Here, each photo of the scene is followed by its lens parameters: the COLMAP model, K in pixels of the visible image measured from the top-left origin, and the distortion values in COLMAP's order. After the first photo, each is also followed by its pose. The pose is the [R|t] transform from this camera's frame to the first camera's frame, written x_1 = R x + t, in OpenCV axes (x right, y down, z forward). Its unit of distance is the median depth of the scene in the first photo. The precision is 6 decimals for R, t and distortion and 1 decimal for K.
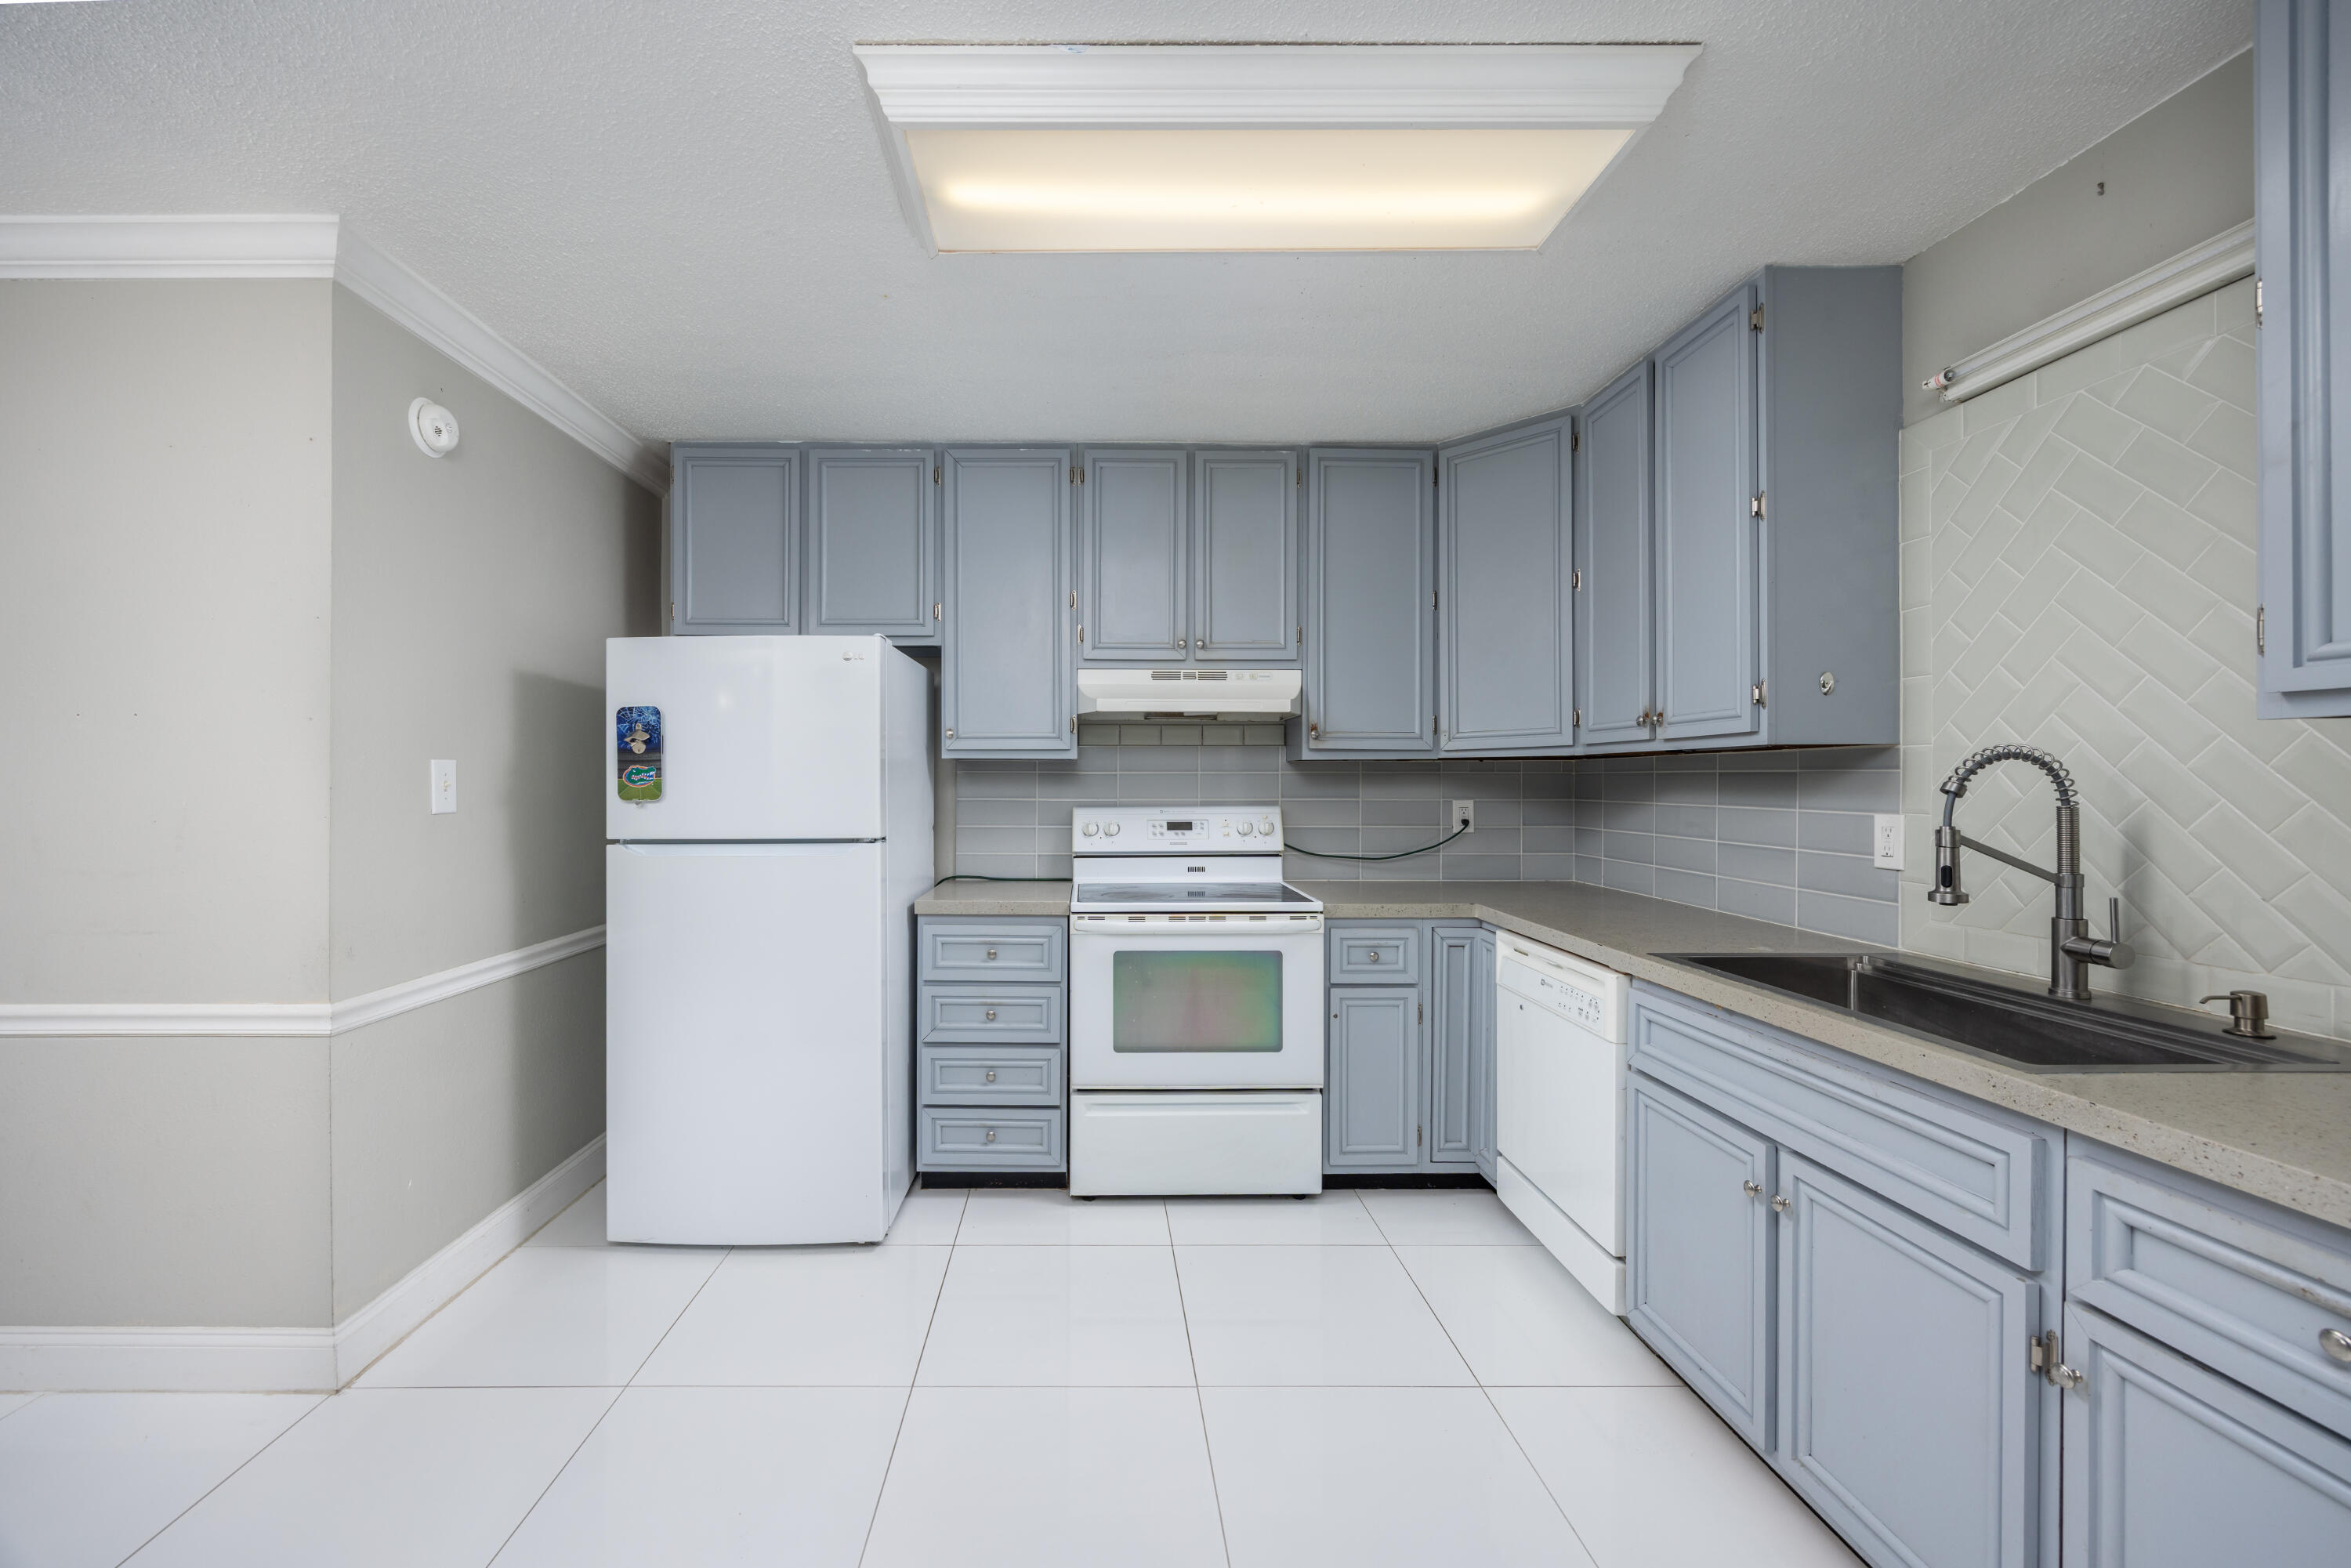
lens RADIAL K [[942.4, 0, 1089.7], [0, 942.4, 783.1], [0, 0, 1]] dist [-0.000481, 0.000009]
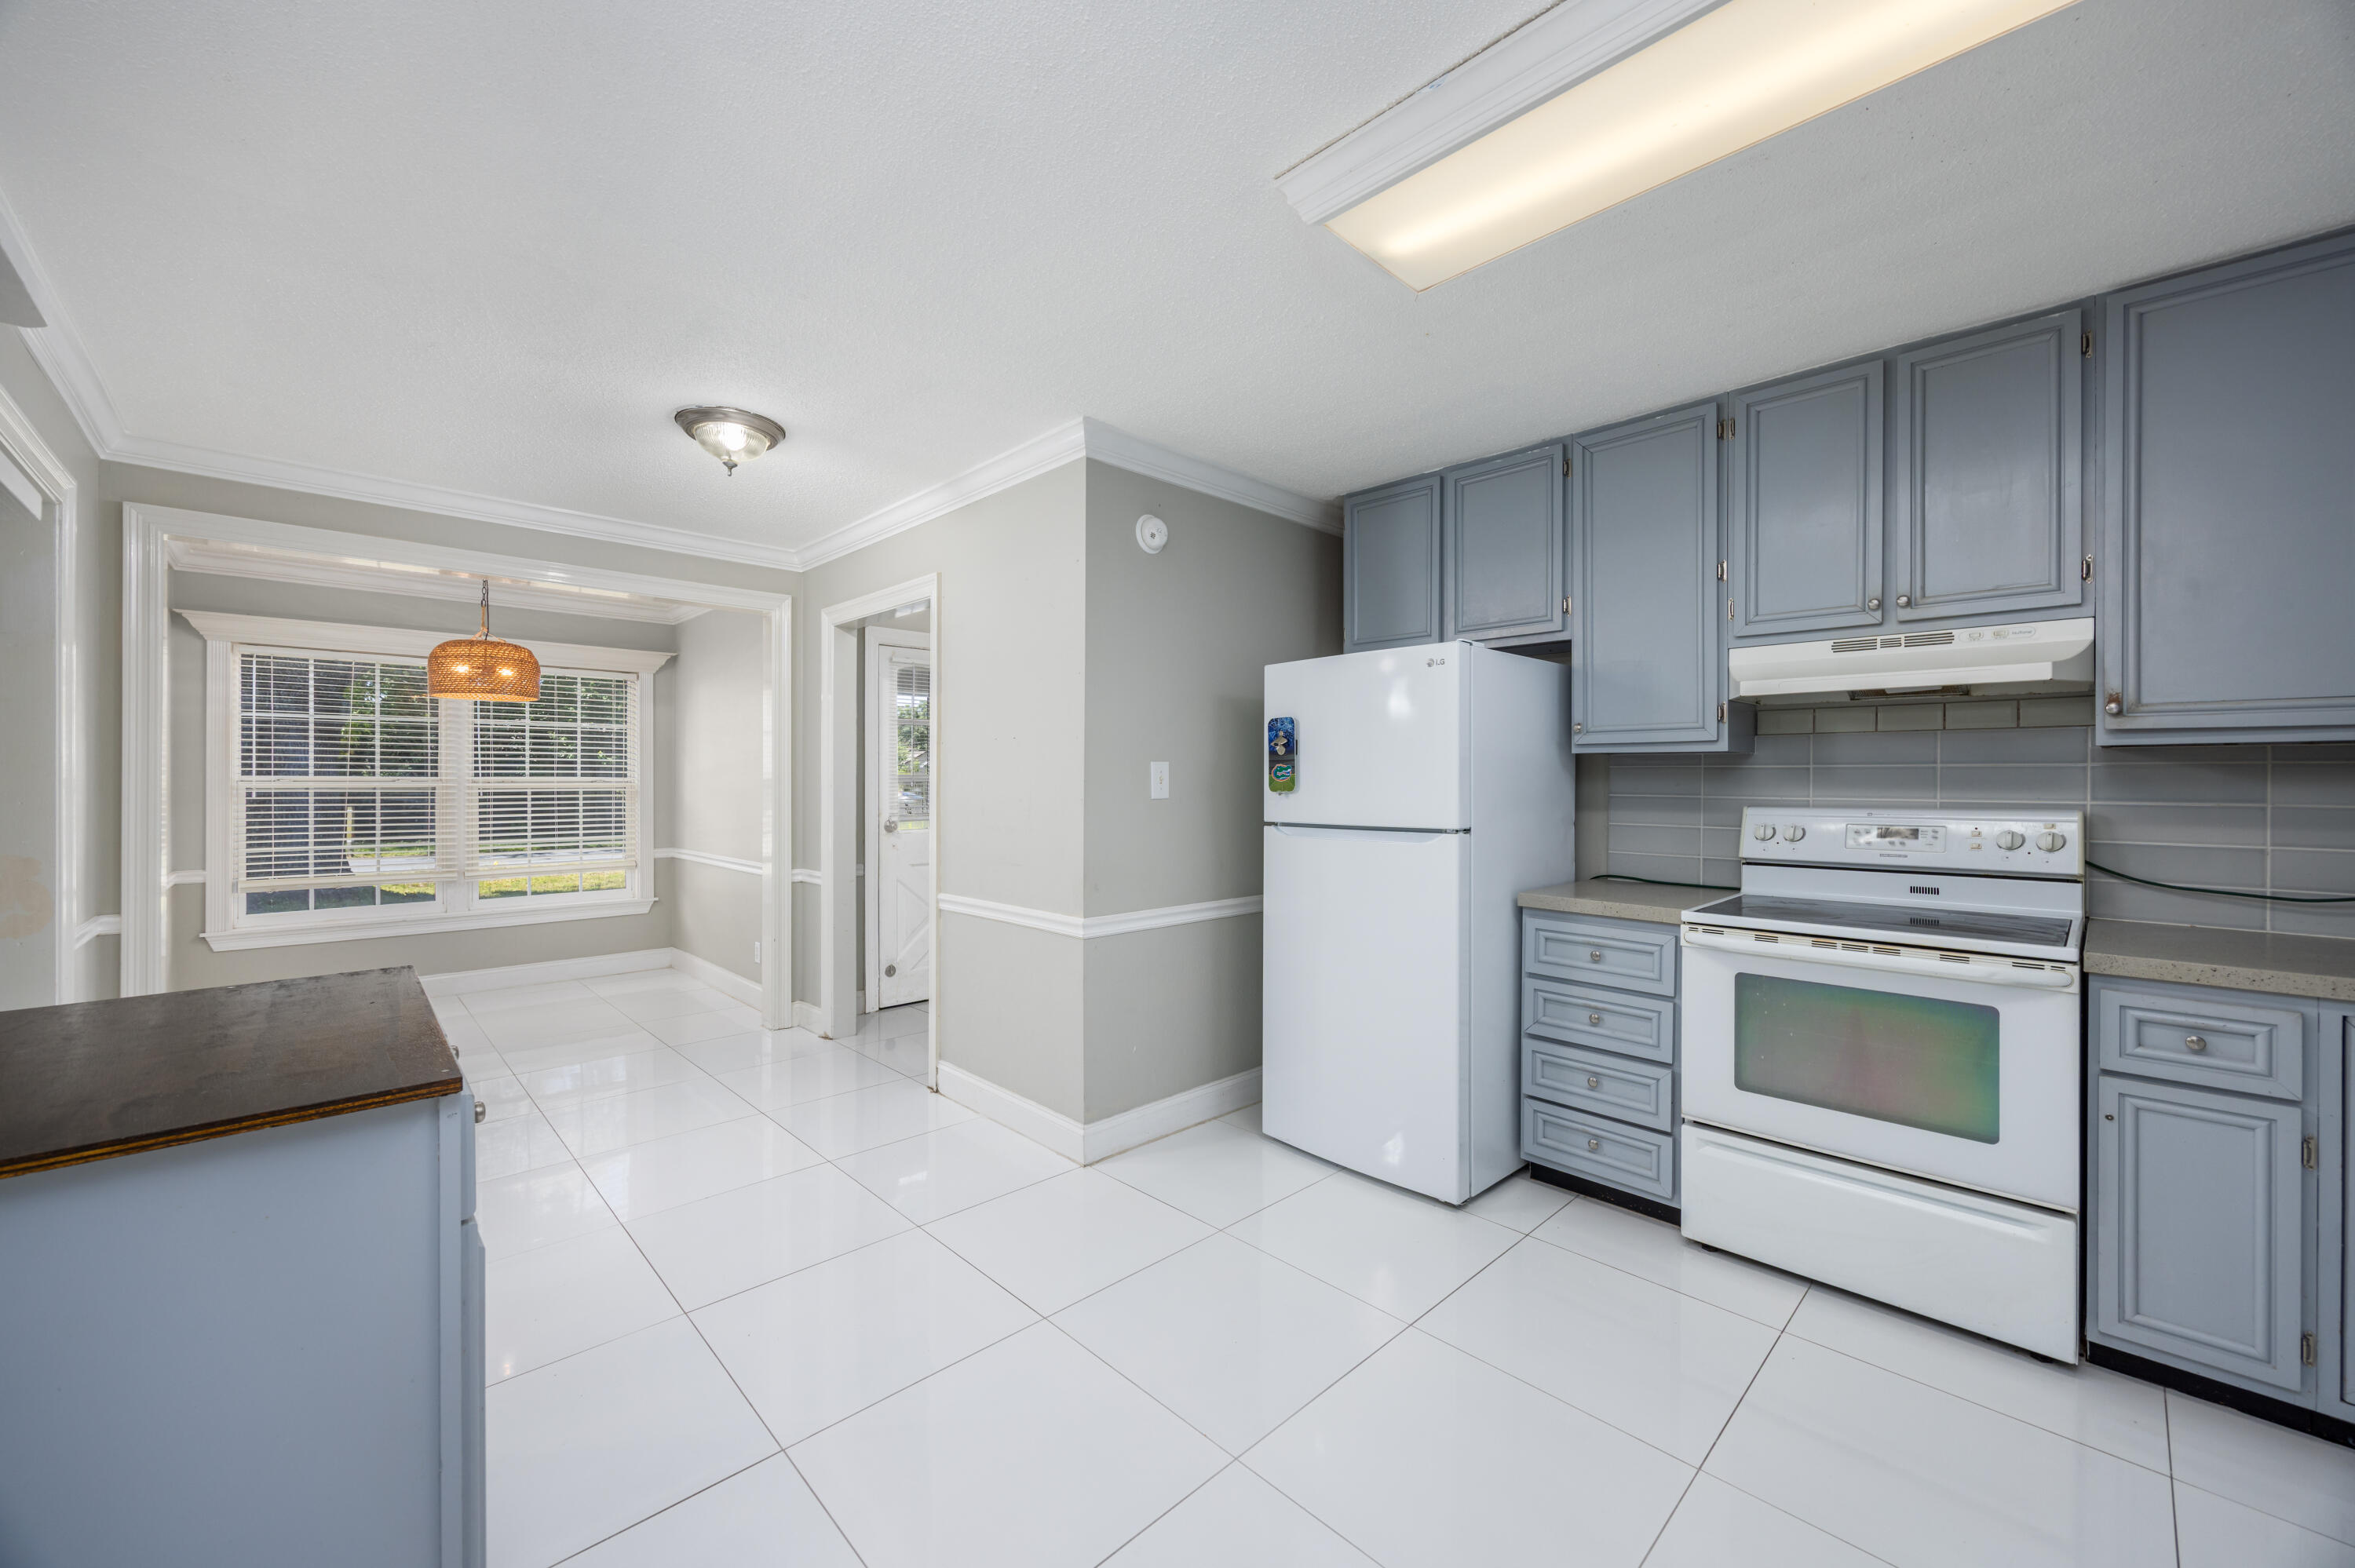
lens RADIAL K [[910.9, 0, 1172.7], [0, 910.9, 774.1], [0, 0, 1]] dist [-0.001608, -0.000023]
pose [[0.687696, -0.002219, -0.725995, 0.273869], [-0.000949, 0.999992, -0.003955, -0.000300], [0.725998, 0.003409, 0.687688, 0.045503]]
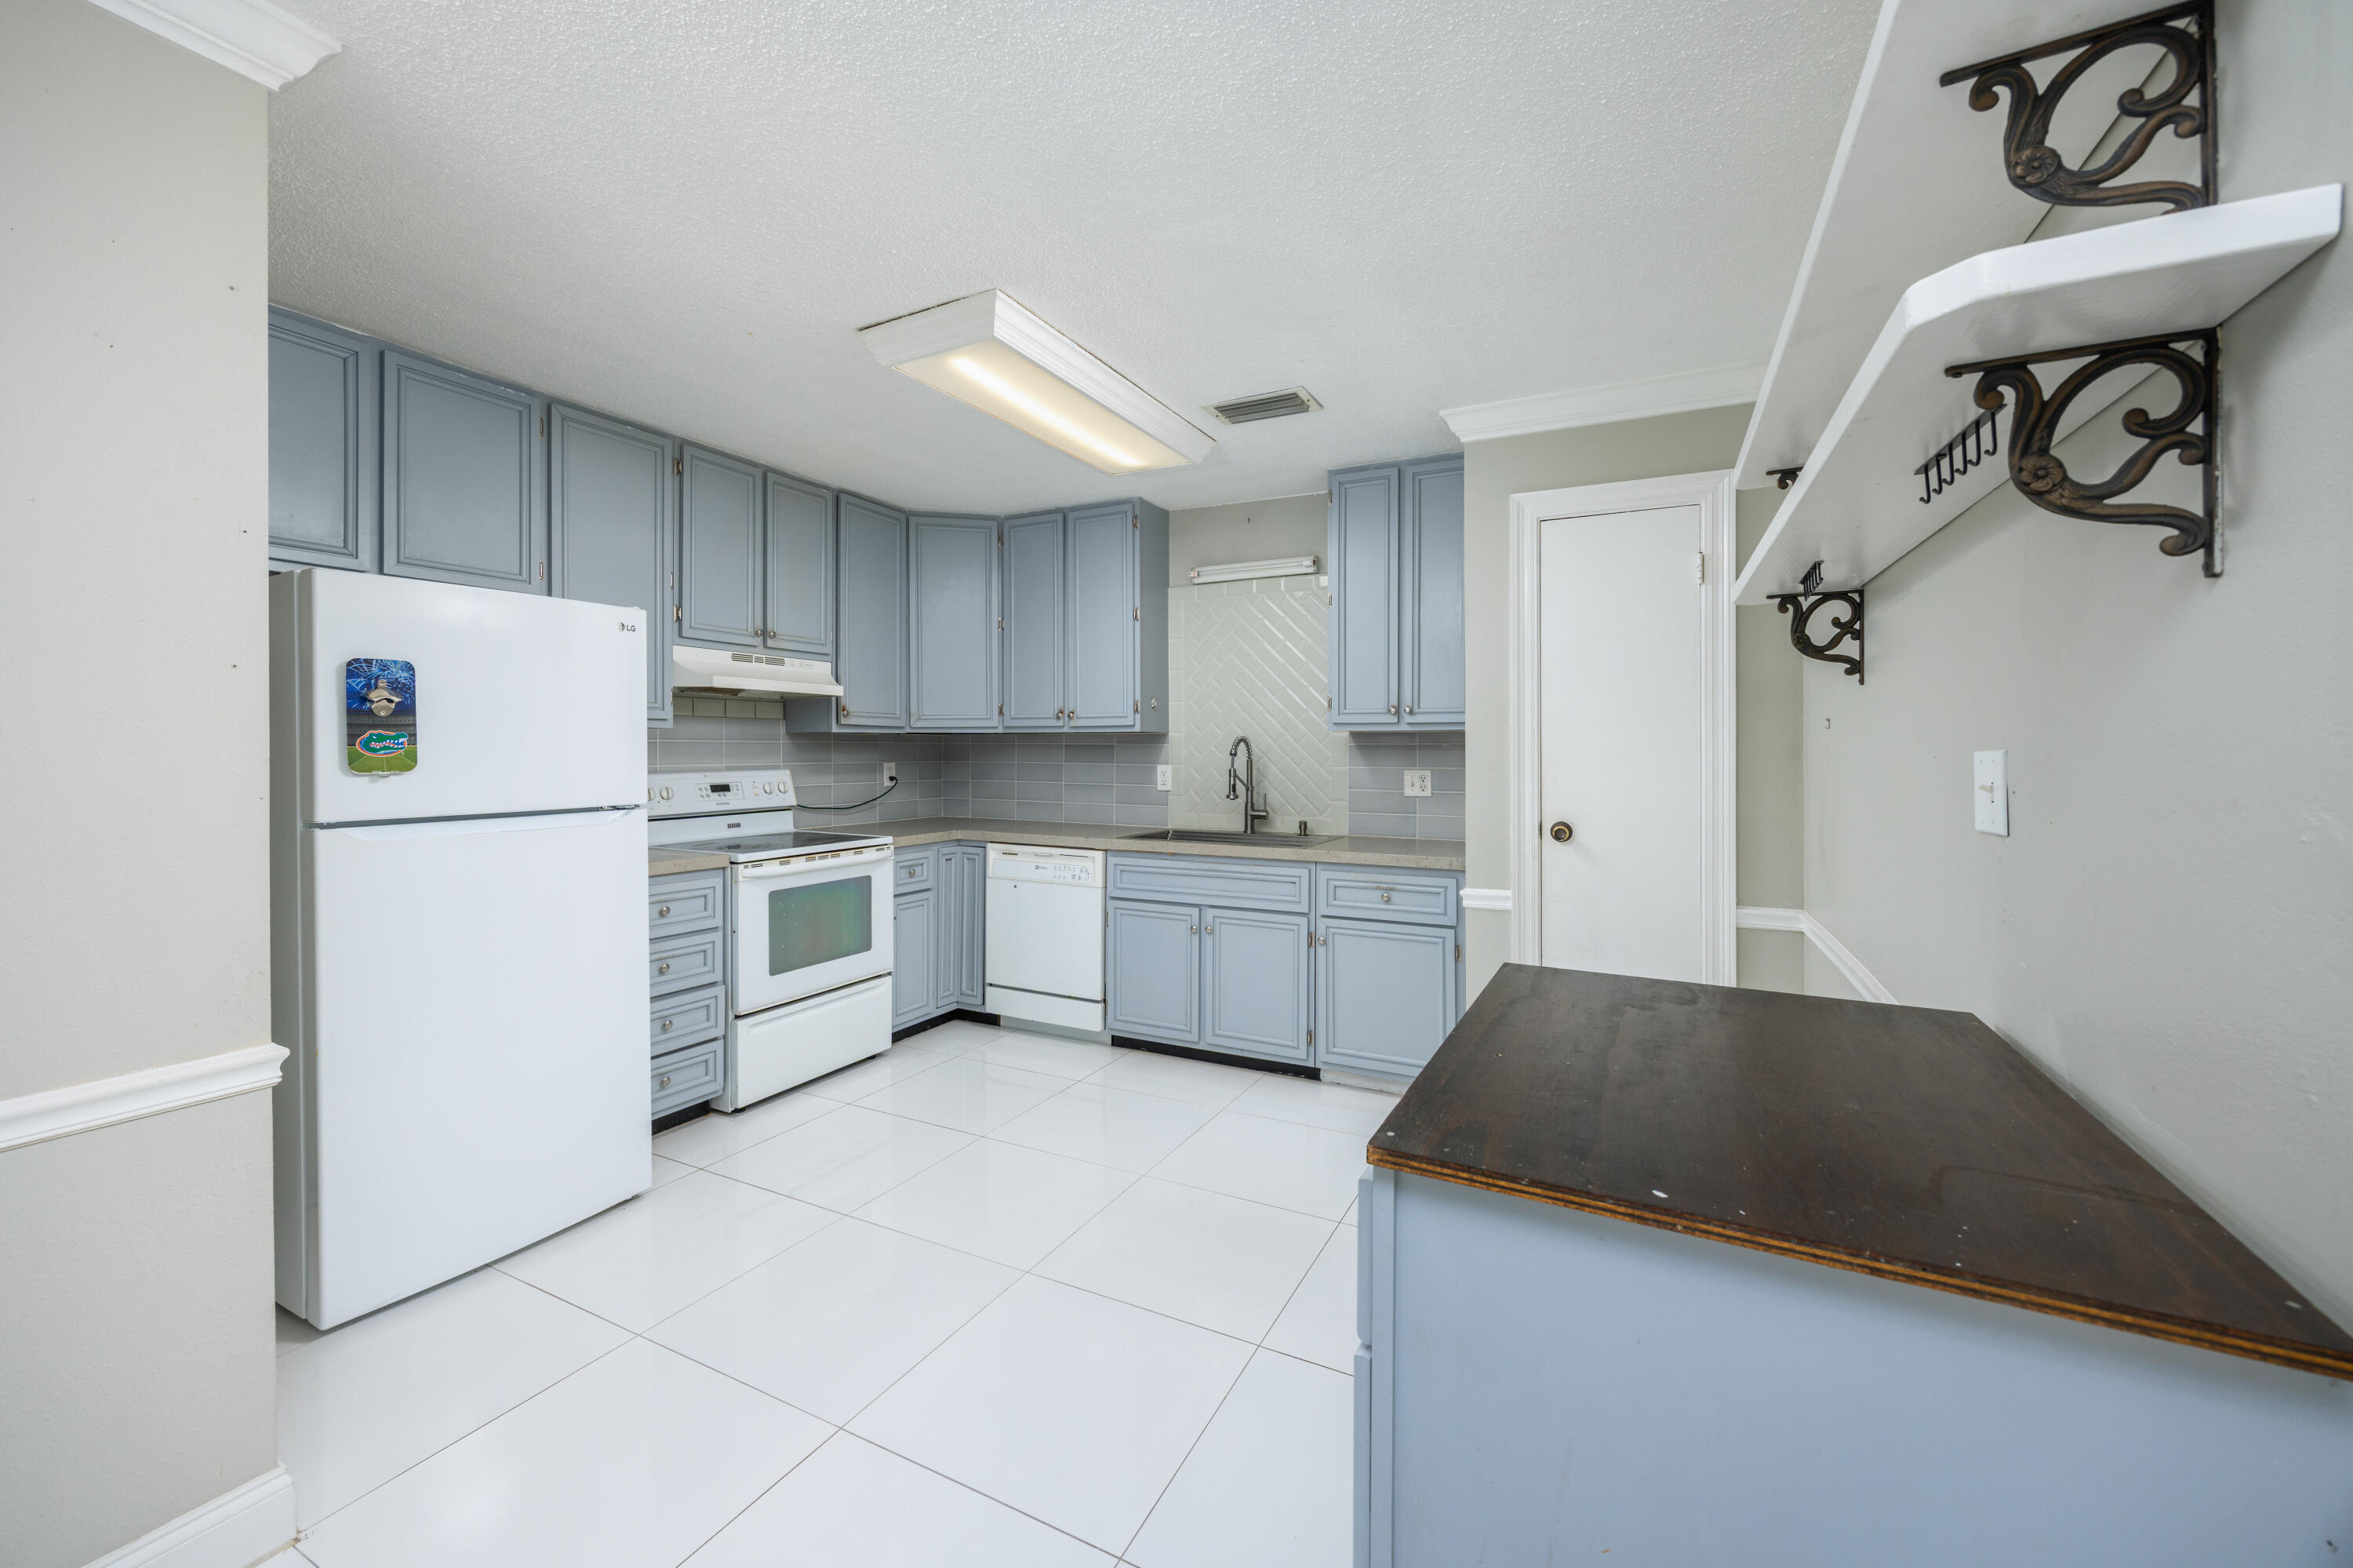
lens RADIAL K [[940.7, 0, 1150.7], [0, 940.7, 751.5], [0, 0, 1]] dist [-0.000034, 0.000068]
pose [[0.469709, -0.002223, 0.882819, -0.785473], [-0.000516, 0.999996, 0.002793, -0.002573], [-0.882821, -0.001767, 0.469706, 0.014612]]
